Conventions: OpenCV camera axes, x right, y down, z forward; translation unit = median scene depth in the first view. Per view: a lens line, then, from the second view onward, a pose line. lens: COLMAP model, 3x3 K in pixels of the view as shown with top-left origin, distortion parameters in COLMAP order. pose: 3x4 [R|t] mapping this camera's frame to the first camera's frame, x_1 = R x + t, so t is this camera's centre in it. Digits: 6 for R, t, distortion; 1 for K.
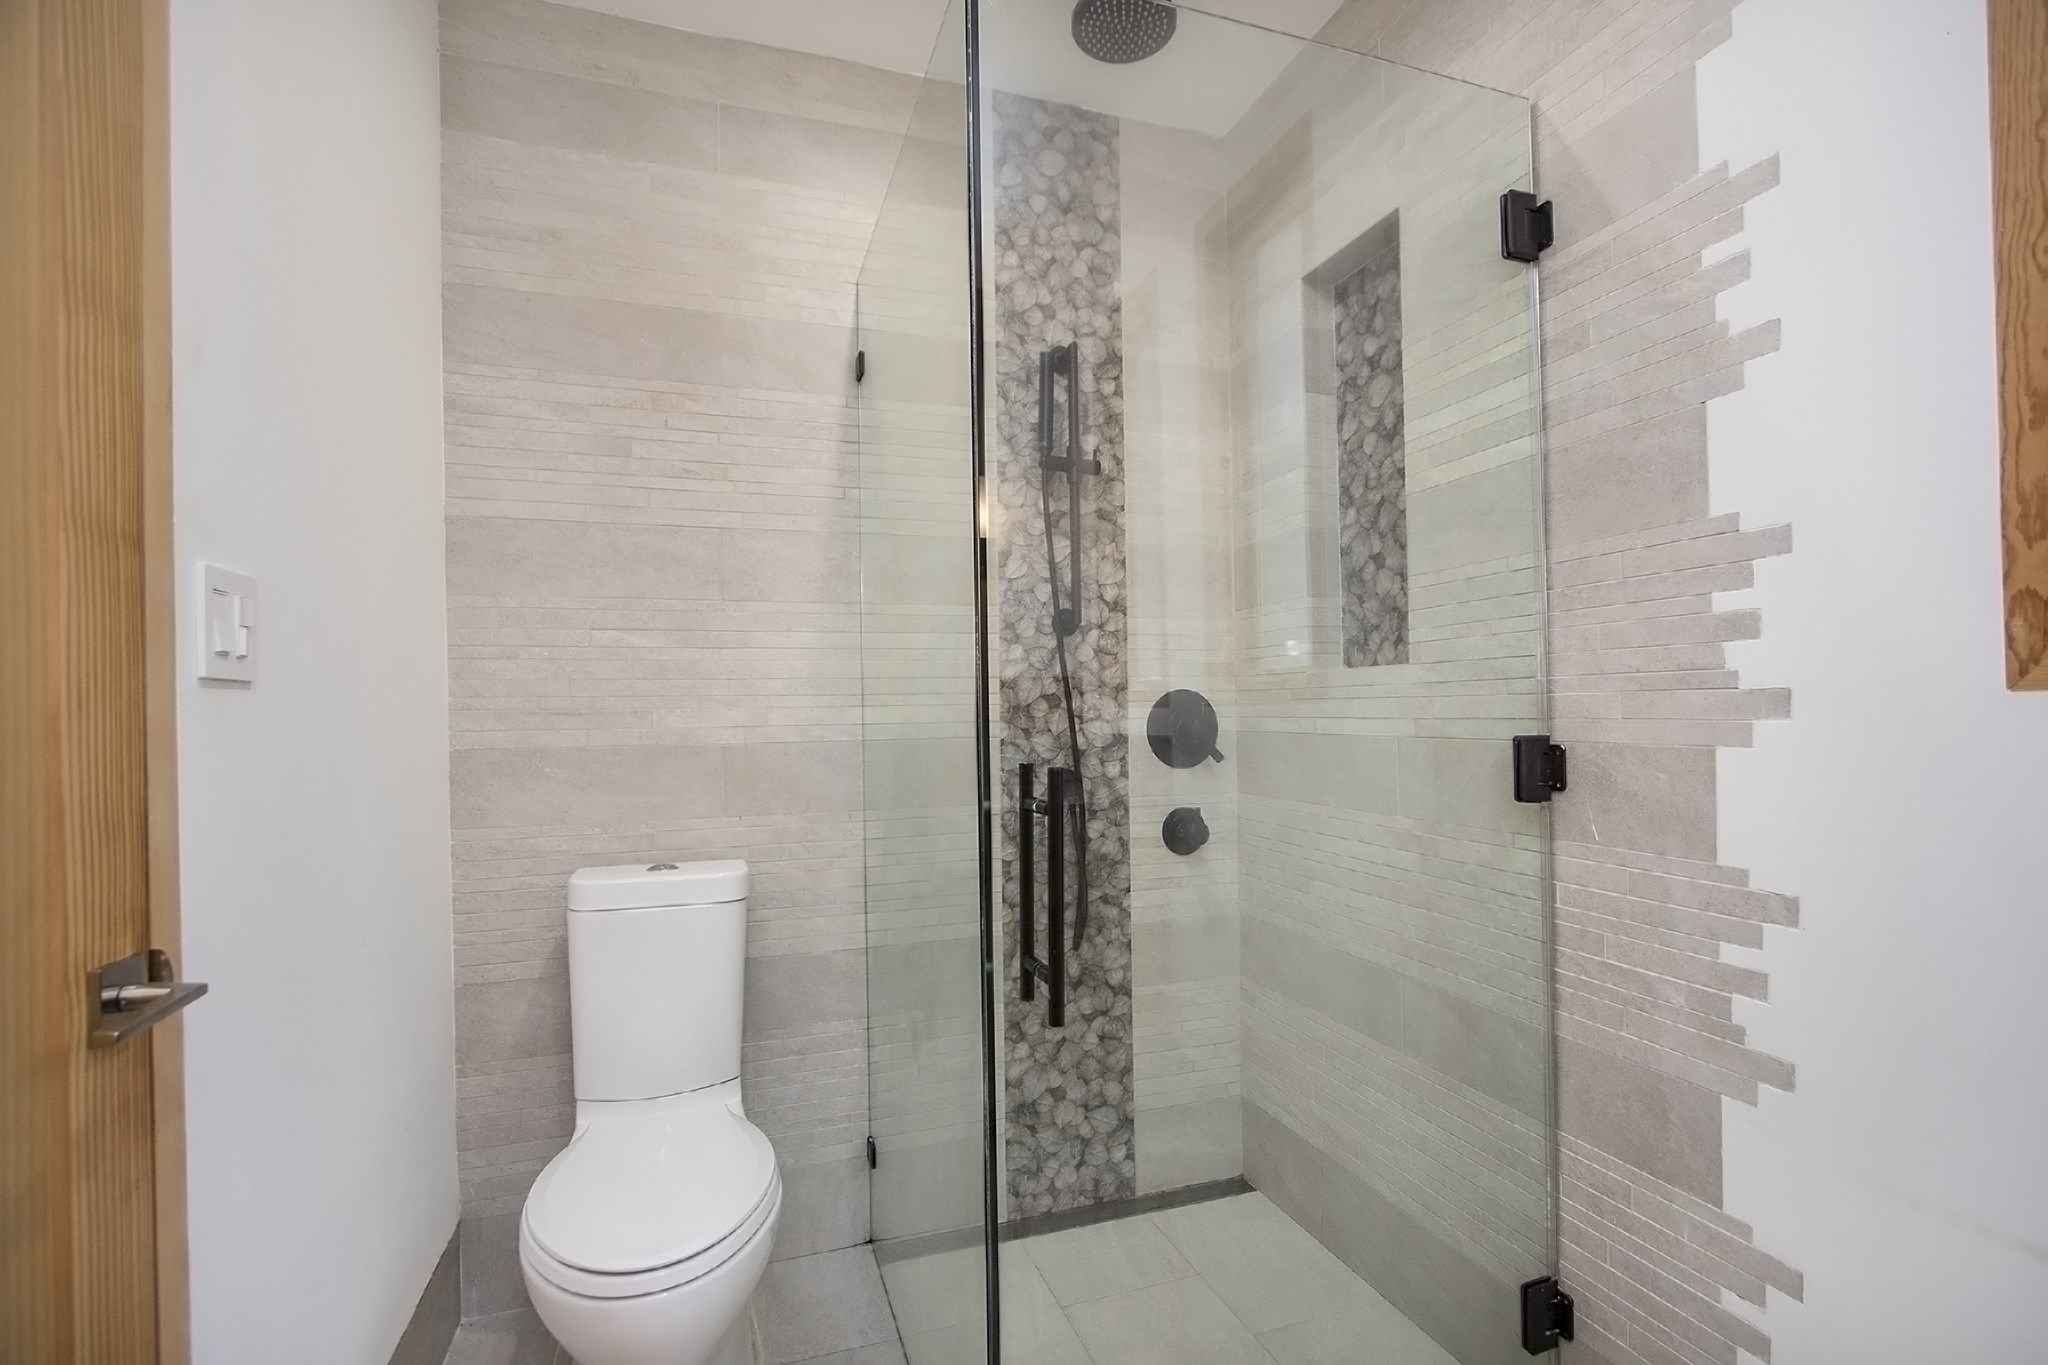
lens RADIAL K [[933.8, 0, 1034.5], [0, 933.8, 700.0], [0, 0, 1]] dist [-0.014077, 0.000733]
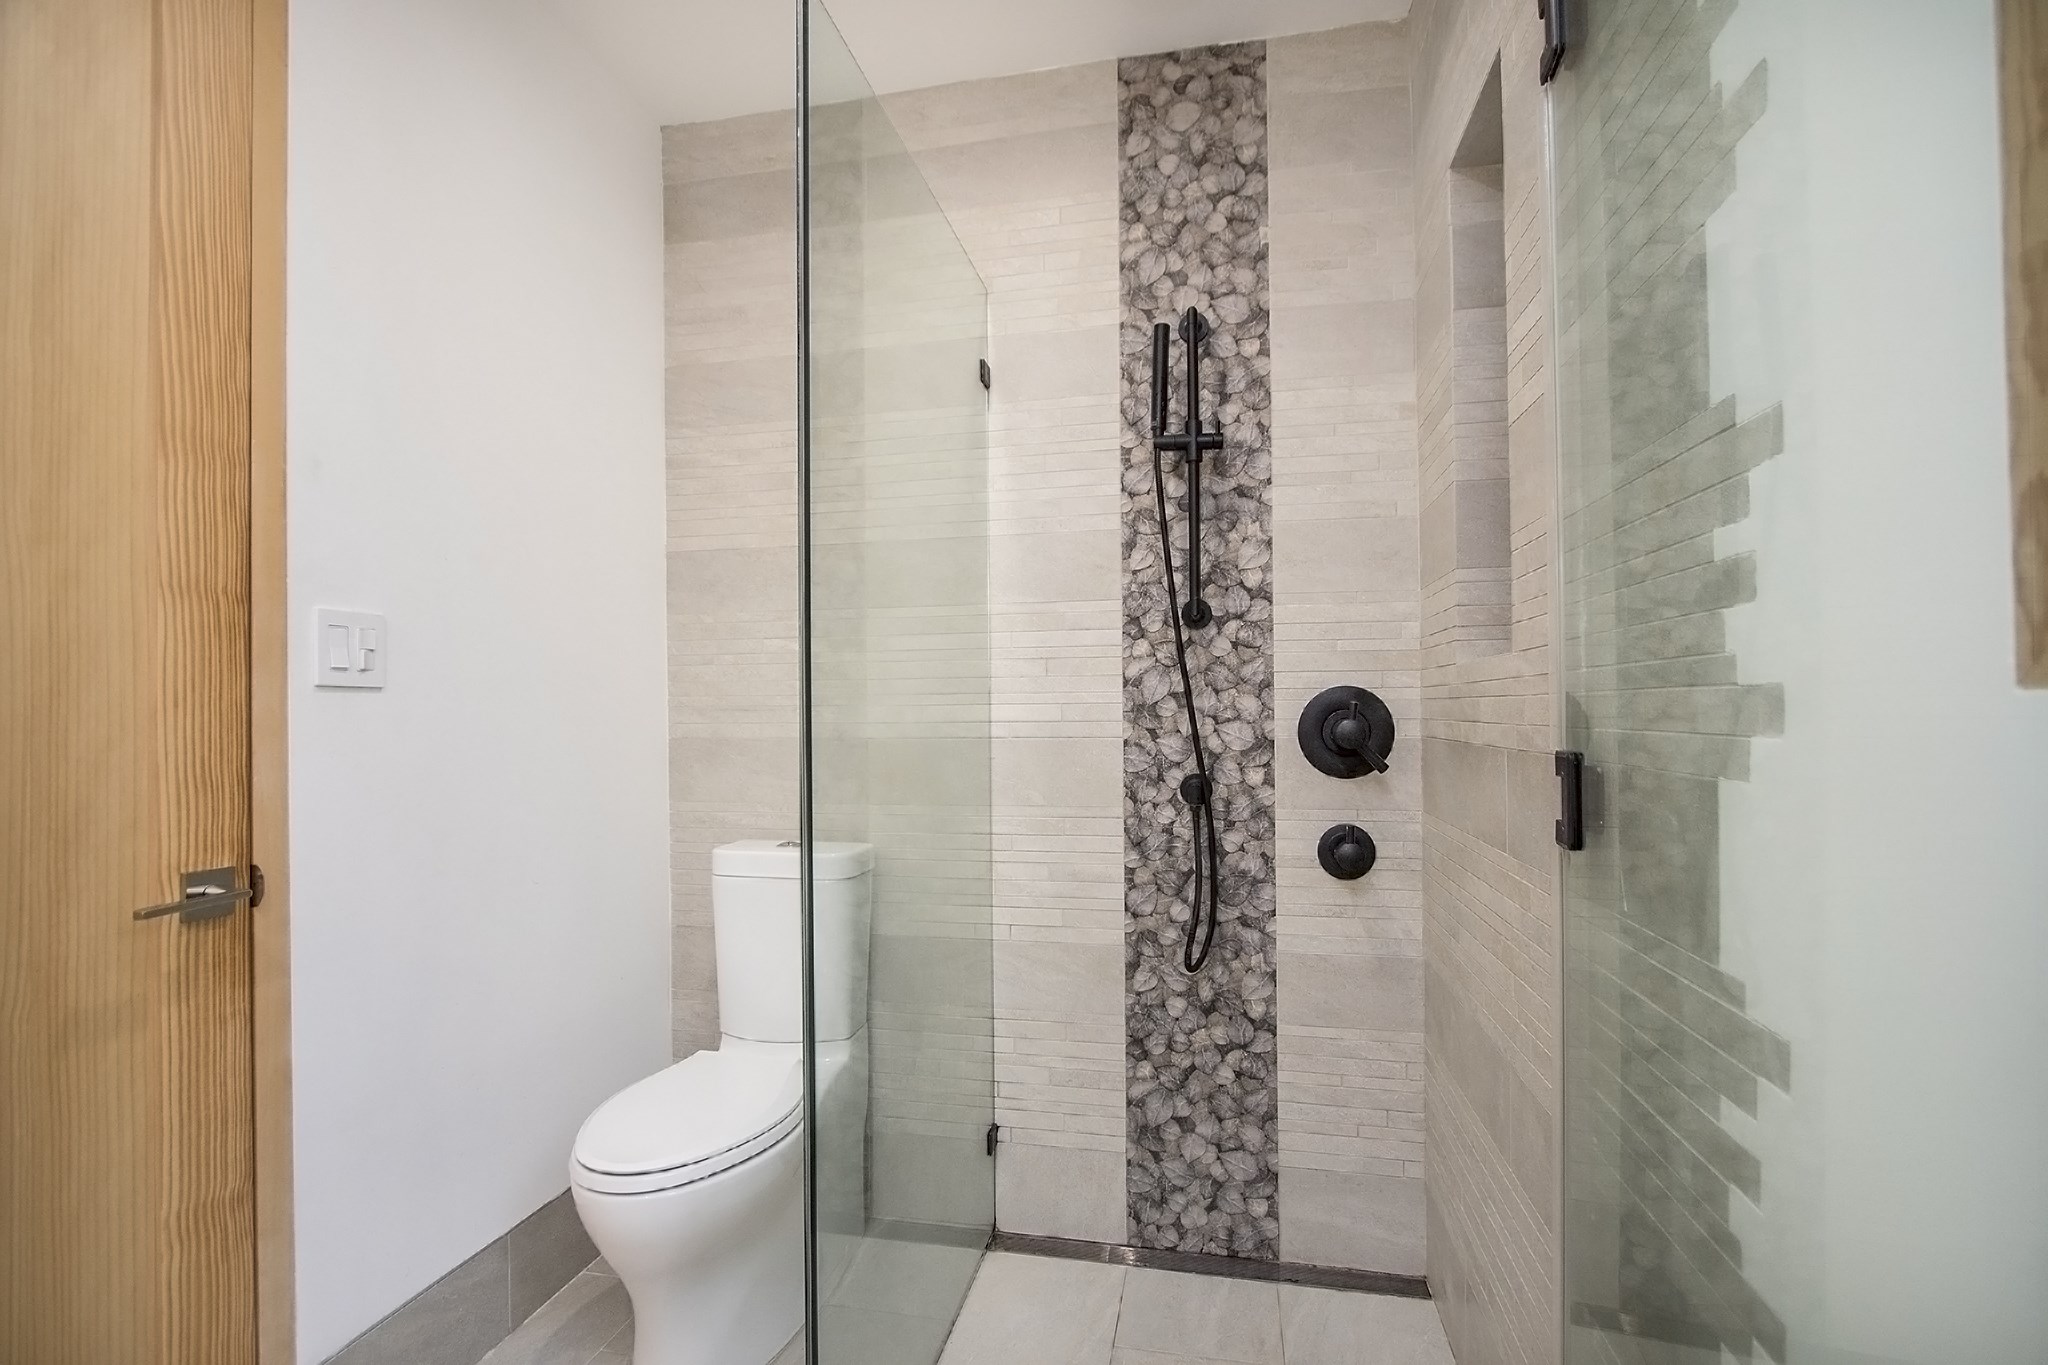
lens RADIAL K [[933.8, 0, 1034.5], [0, 933.8, 700.0], [0, 0, 1]] dist [-0.014077, 0.000733]
pose [[0.863689, 0.001867, -0.504022, 0.356093], [0.000588, 0.999989, 0.004712, -0.002806], [0.504025, -0.004366, 0.863678, 0.127299]]
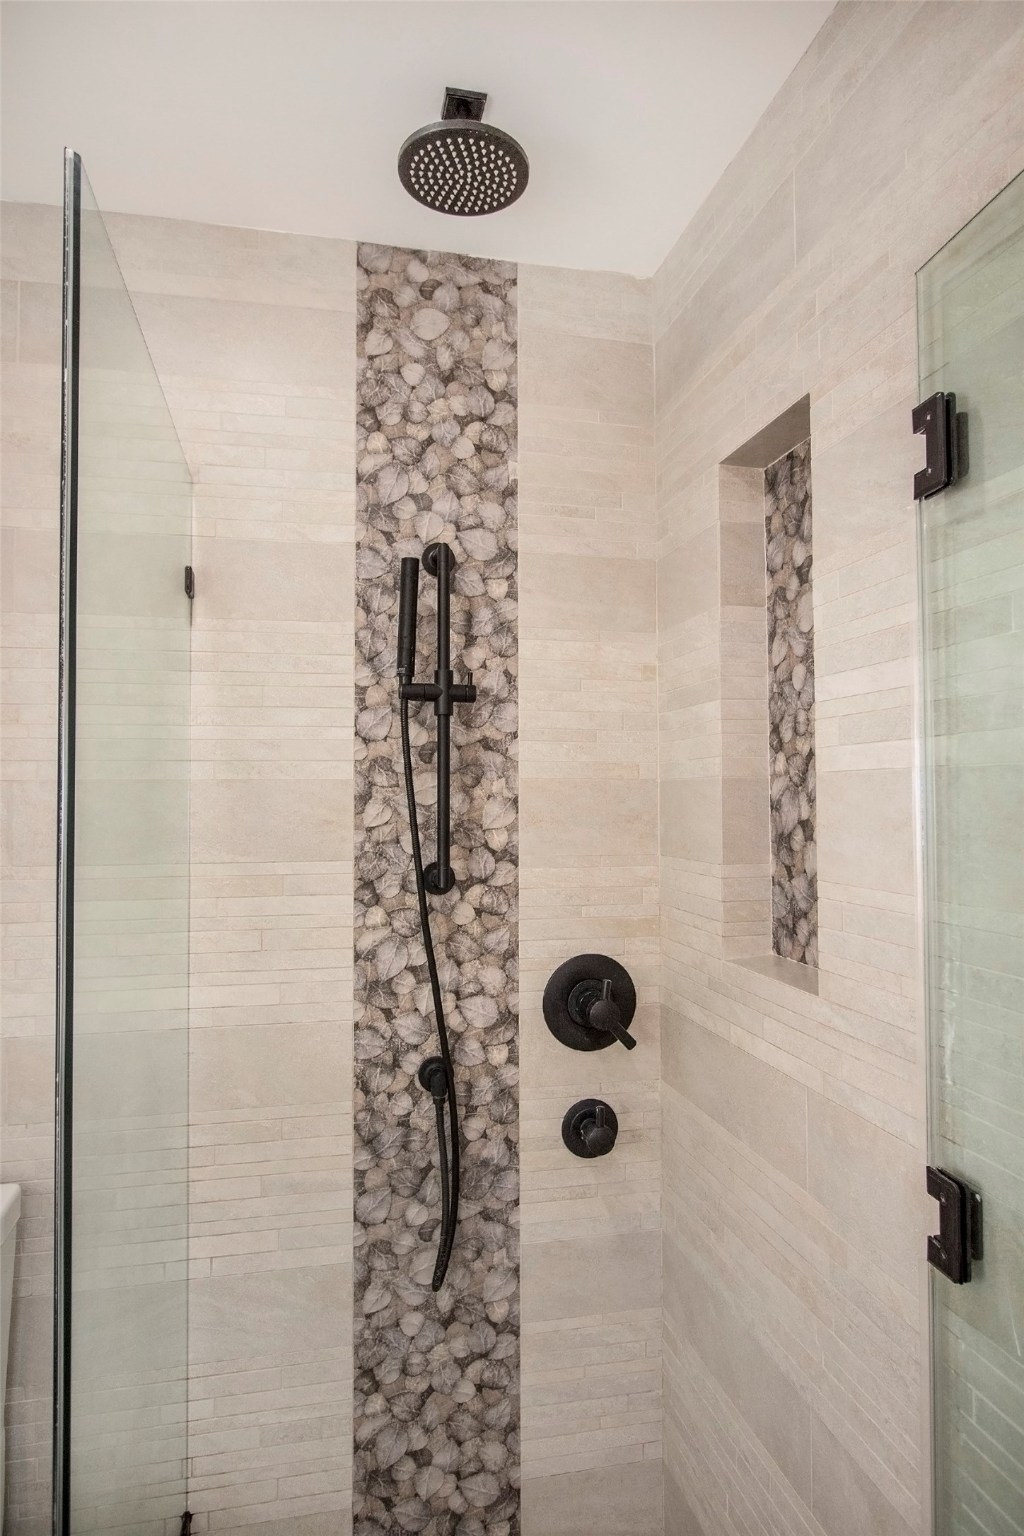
lens RADIAL K [[976.0, 0, 521.1], [0, 976.0, 767.8], [0, 0, 1]] dist [-0.023669, 0.025161]
pose [[0.994661, 0.007642, -0.102911, 0.192492], [-0.009772, 0.999748, -0.020211, -0.162779], [0.102731, 0.021109, 0.994485, 0.149216]]
